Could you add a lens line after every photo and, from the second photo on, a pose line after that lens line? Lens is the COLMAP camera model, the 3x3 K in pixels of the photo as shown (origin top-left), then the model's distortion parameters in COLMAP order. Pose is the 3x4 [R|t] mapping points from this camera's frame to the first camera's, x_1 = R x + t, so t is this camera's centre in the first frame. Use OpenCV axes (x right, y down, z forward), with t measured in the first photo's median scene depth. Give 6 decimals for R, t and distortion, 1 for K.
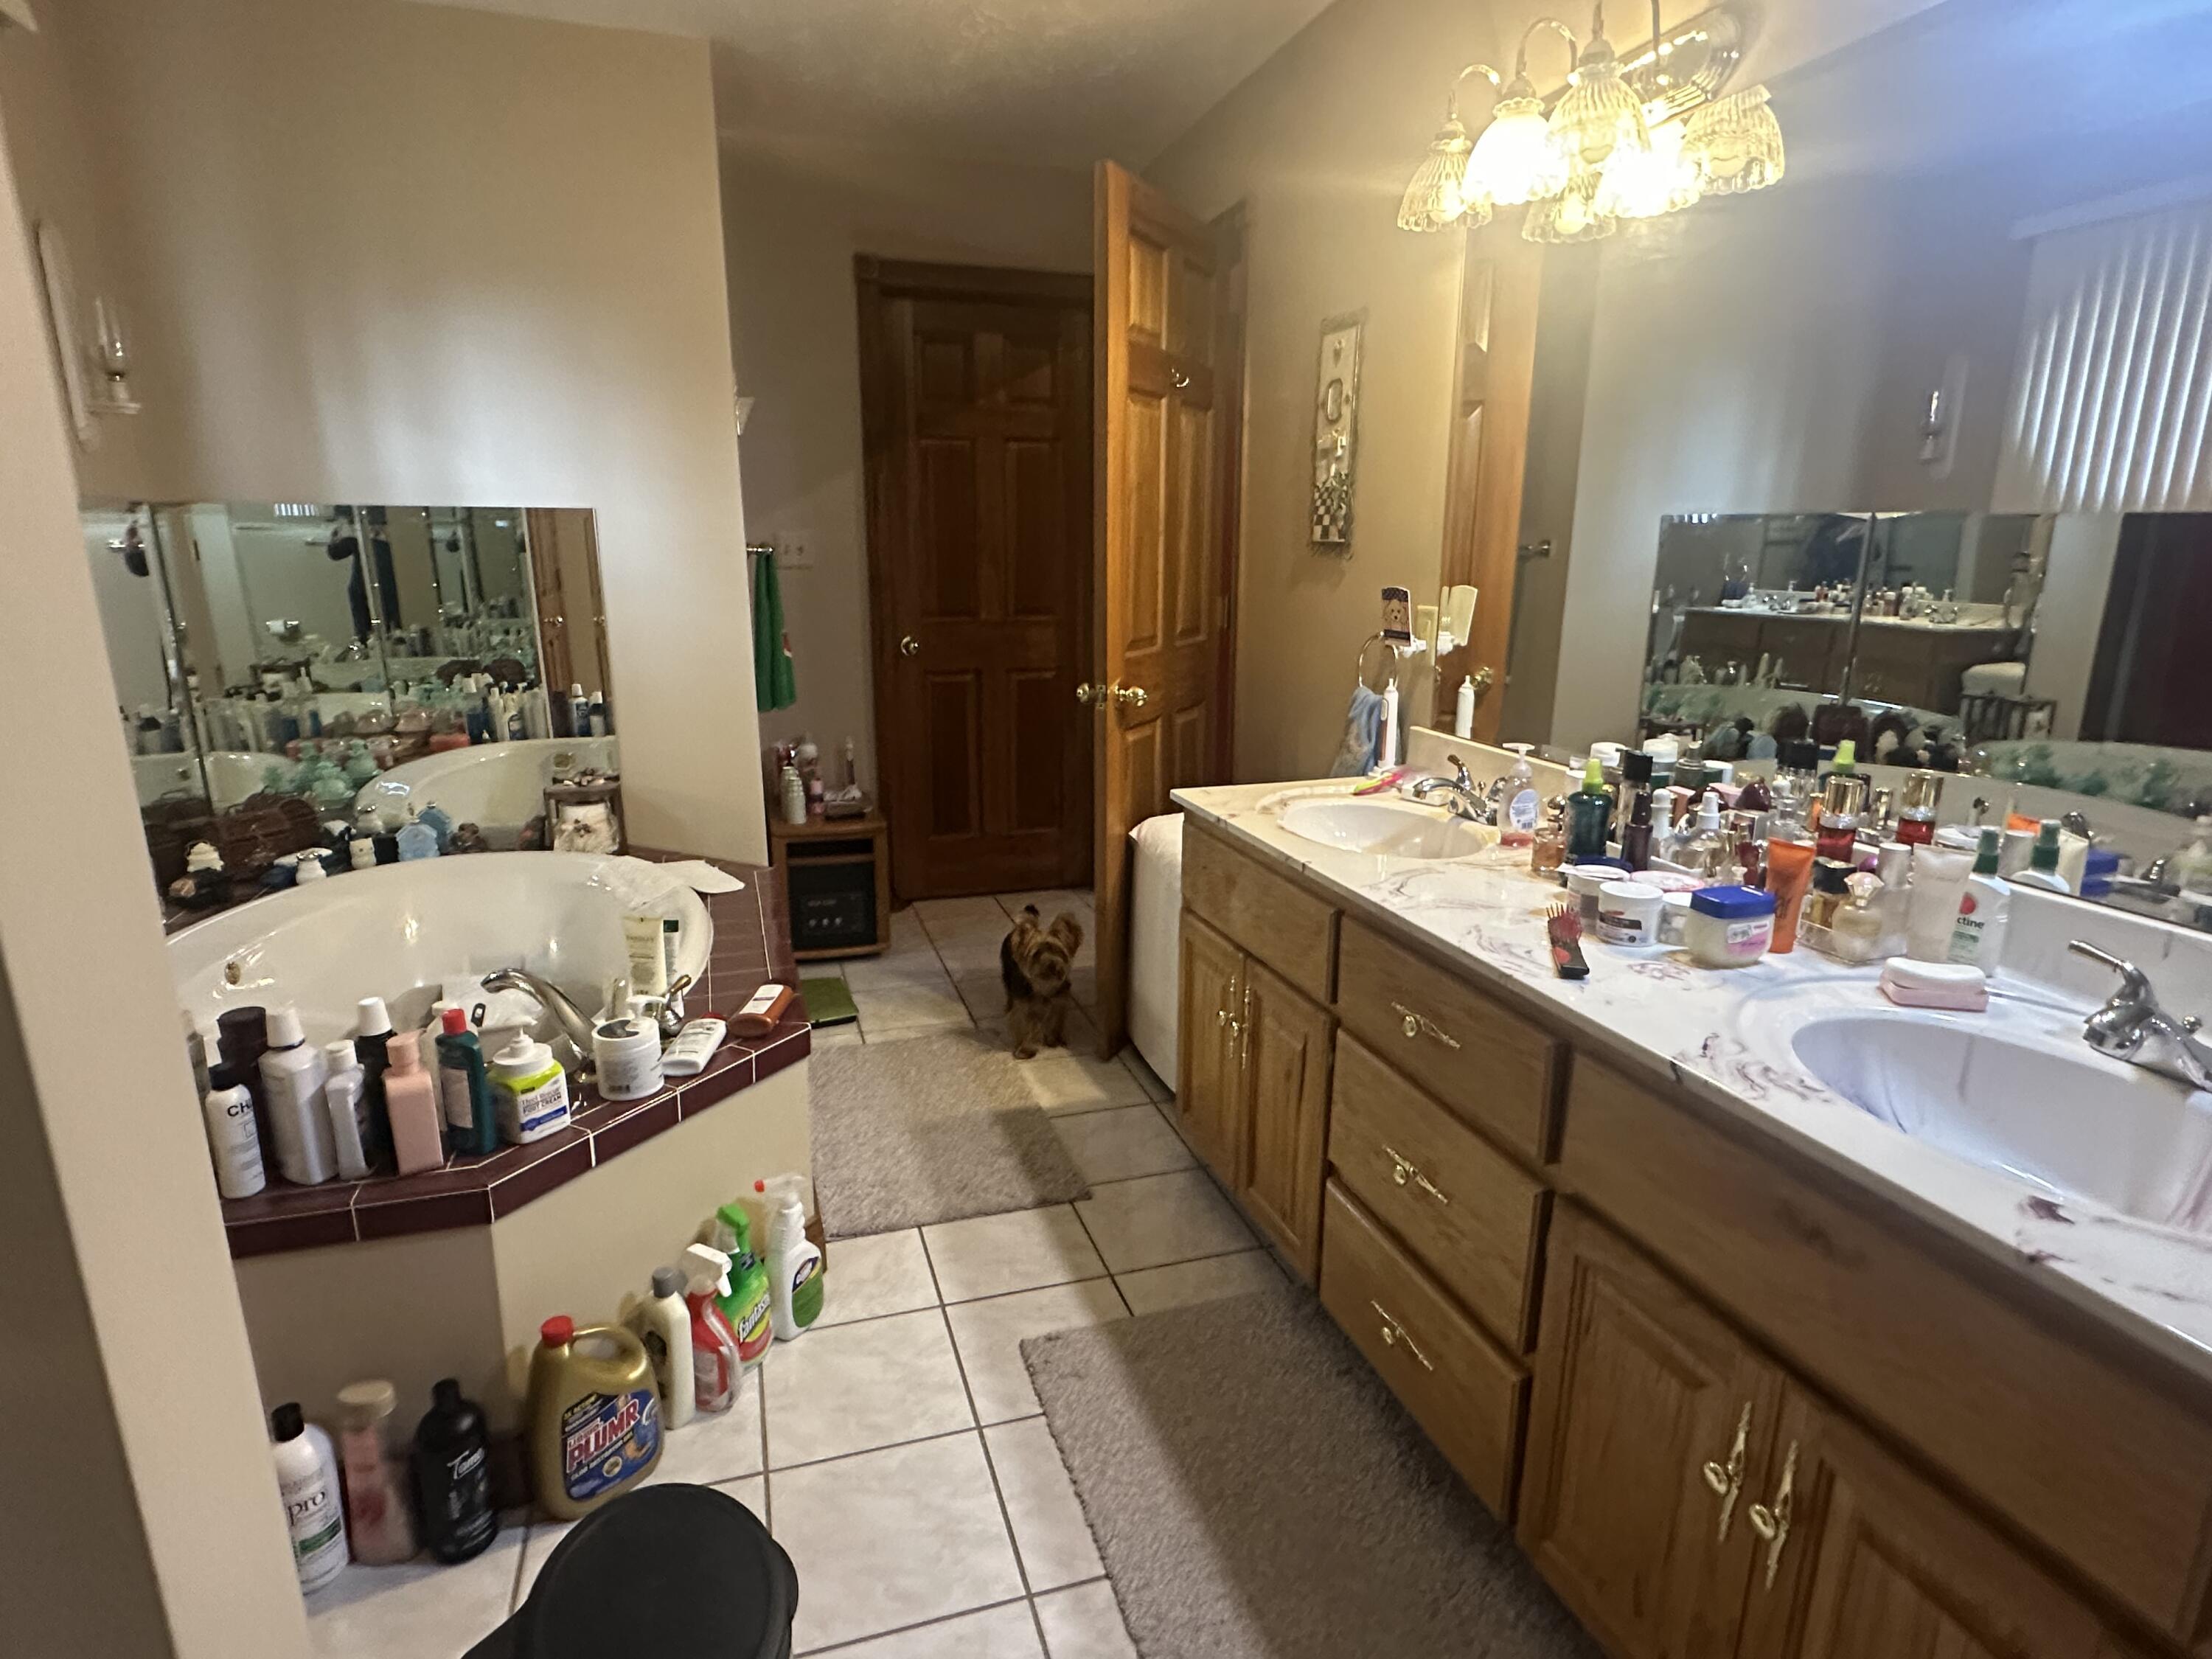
lens RADIAL K [[1179.1, 0, 1106.2], [0, 1179.1, 829.9], [0, 0, 1]] dist [0.008666, -0.001371]
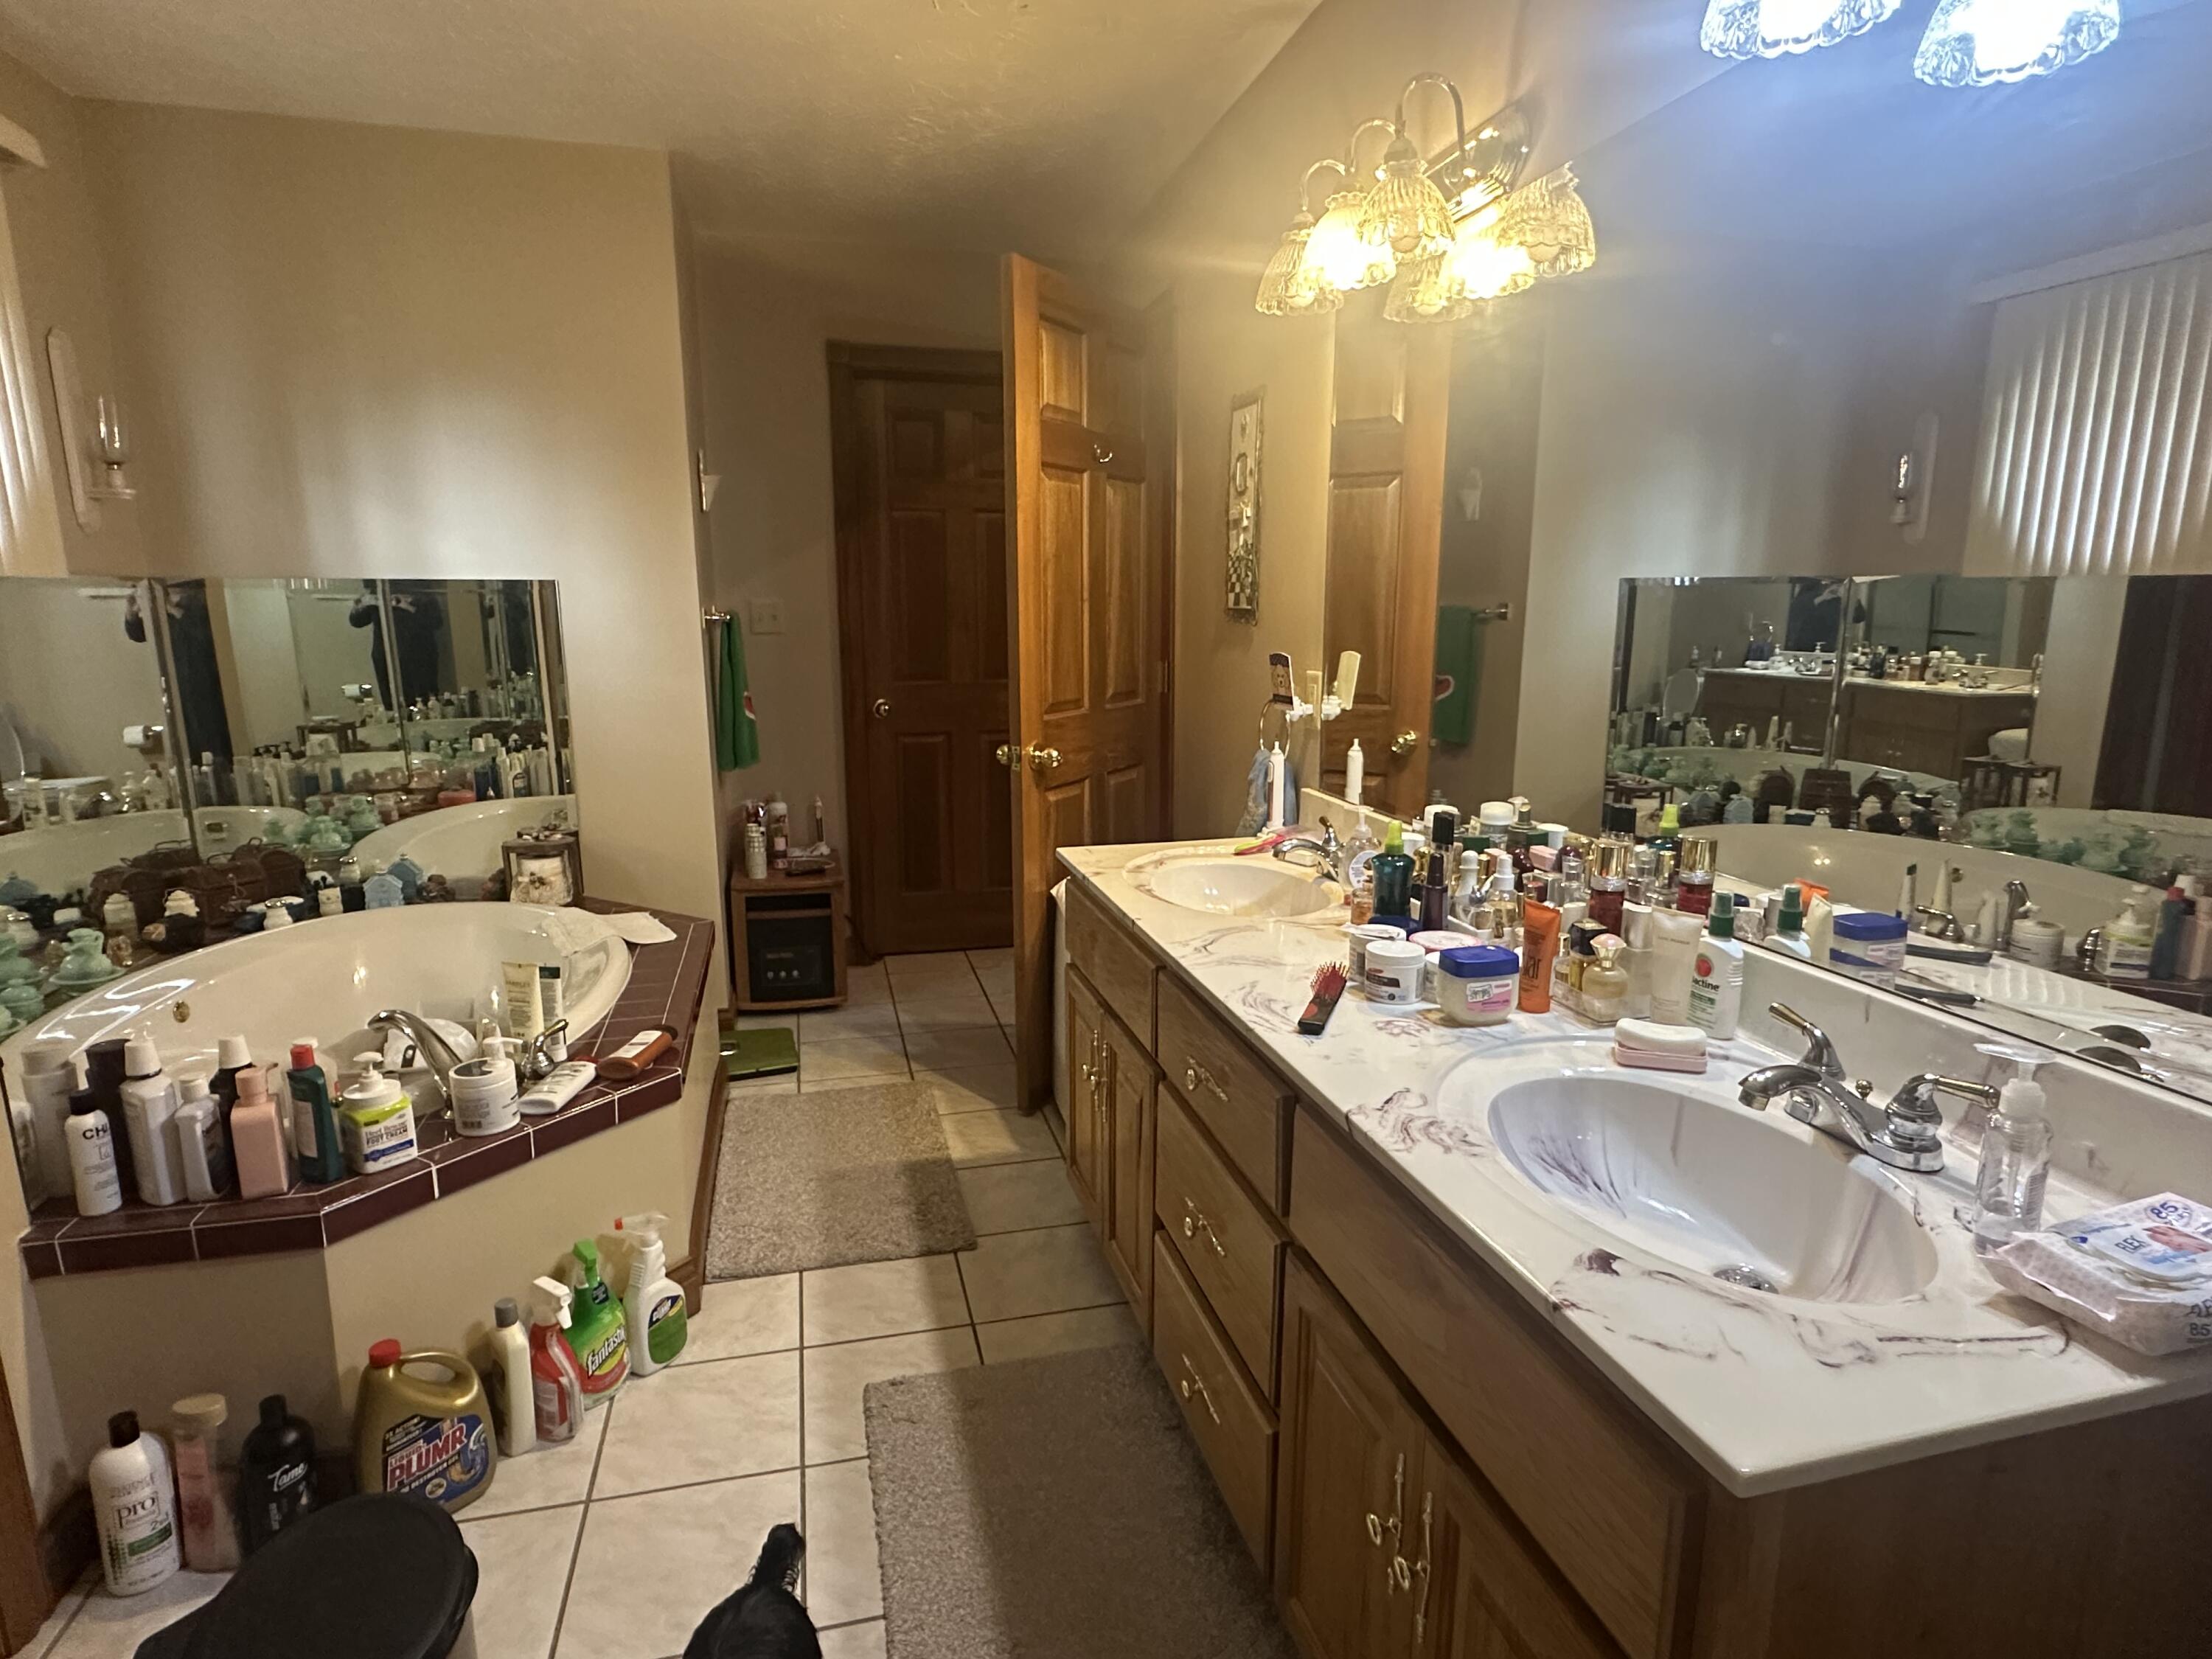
lens RADIAL K [[1179.1, 0, 1103.1], [0, 1179.1, 834.3], [0, 0, 1]] dist [0.008666, -0.001371]
pose [[0.997897, 0.008099, -0.064316, 0.155035], [-0.011124, 0.998842, -0.046812, 0.001429], [0.063863, 0.047429, 0.996831, -0.023907]]
